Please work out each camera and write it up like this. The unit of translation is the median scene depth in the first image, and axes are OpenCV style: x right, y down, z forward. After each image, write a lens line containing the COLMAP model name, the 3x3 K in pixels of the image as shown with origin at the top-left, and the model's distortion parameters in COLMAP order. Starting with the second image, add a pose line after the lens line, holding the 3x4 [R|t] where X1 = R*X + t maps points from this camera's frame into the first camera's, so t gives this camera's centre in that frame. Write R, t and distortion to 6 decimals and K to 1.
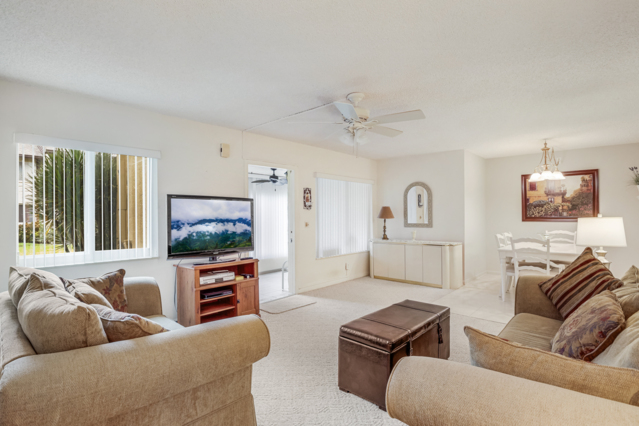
lens RADIAL K [[315.6, 0, 319.4], [0, 315.6, 215.4], [0, 0, 1]] dist [-0.028618, 0.000724]
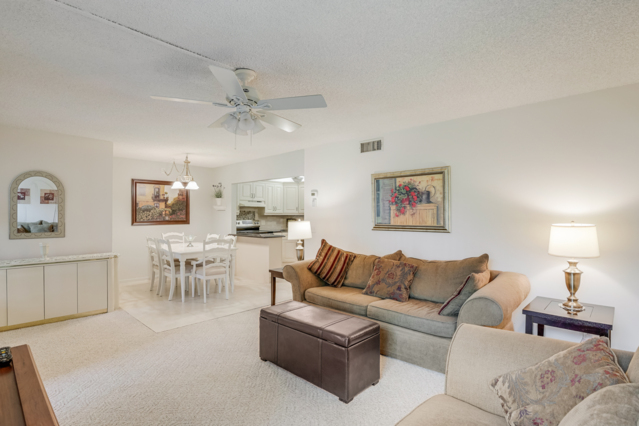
lens RADIAL K [[315.6, 0, 323.5], [0, 315.6, 215.0], [0, 0, 1]] dist [-0.028618, 0.000724]
pose [[0.002983, 0.005996, 0.999978, -0.362788], [-0.003978, 0.999974, -0.005984, -0.010907], [-0.999988, -0.003960, 0.003007, 0.414127]]
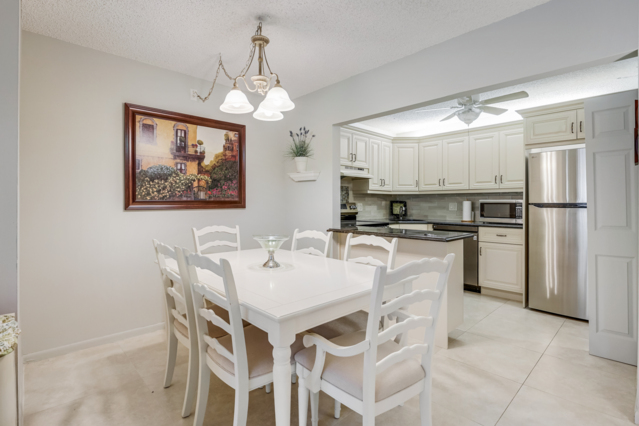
lens RADIAL K [[315.6, 0, 333.5], [0, 315.6, 206.2], [0, 0, 1]] dist [-0.028618, 0.000724]
pose [[0.035789, -0.002004, 0.999357, 0.245055], [-0.000467, 0.999998, 0.002023, 0.013507], [-0.999359, -0.000539, 0.035788, 0.742736]]
